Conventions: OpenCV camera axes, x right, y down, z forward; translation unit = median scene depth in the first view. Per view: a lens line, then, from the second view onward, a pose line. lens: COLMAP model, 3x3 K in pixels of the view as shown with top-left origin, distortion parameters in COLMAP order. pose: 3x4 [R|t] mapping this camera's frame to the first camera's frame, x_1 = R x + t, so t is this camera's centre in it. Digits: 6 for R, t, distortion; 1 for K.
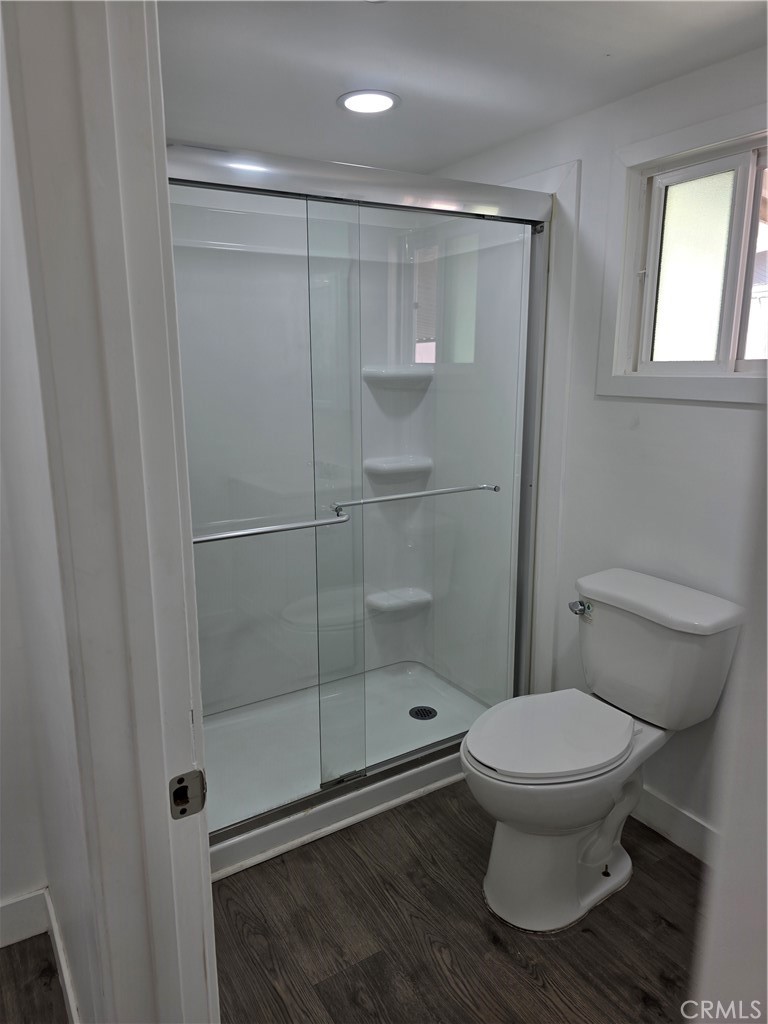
lens RADIAL K [[699.4, 0, 362.5], [0, 699.4, 511.3], [0, 0, 1]] dist [0.068639, -0.066044]
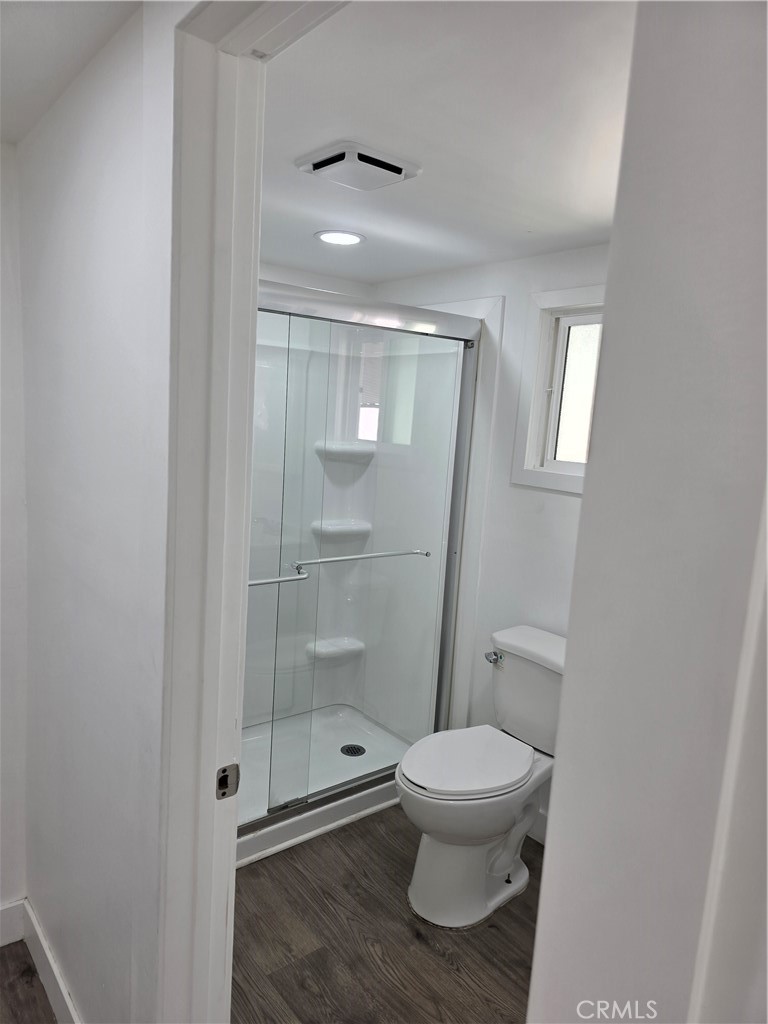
lens RADIAL K [[689.8, 0, 367.0], [0, 689.8, 521.4], [0, 0, 1]] dist [0.066883, -0.056195]
pose [[0.990797, 0.050342, 0.125646, -0.071847], [-0.042977, 0.997233, -0.060659, -0.015424], [-0.128352, 0.054701, 0.990219, -0.171705]]
